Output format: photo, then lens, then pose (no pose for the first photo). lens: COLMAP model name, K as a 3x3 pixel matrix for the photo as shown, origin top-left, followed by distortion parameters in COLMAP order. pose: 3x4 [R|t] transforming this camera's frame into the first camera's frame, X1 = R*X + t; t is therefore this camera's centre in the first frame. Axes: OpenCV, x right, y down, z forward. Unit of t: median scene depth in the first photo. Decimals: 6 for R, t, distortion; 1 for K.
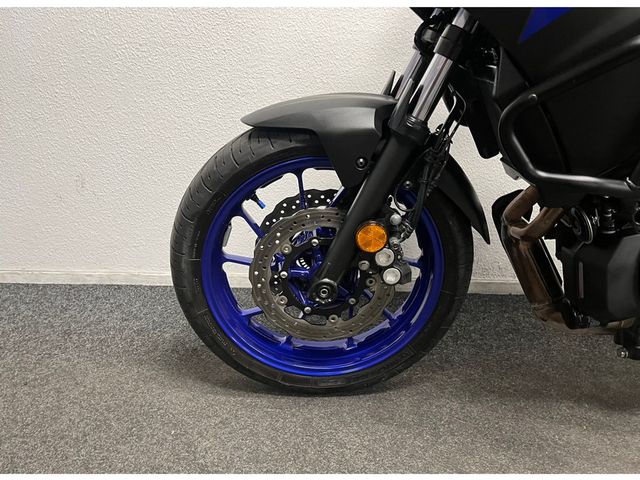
lens RADIAL K [[509.5, 0, 319.0], [0, 509.5, 242.2], [0, 0, 1]] dist [0.081474, -0.078804]
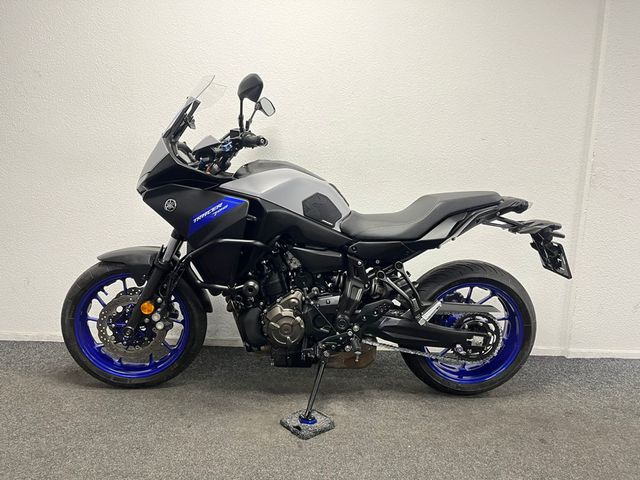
lens RADIAL K [[509.5, 0, 321.5], [0, 509.5, 238.2], [0, 0, 1]] dist [0.081474, -0.078804]
pose [[0.998157, 0.020446, 0.057136, 0.664761], [-0.008971, 0.980904, -0.194287, 0.112657], [-0.060017, 0.193417, 0.979279, -1.255564]]
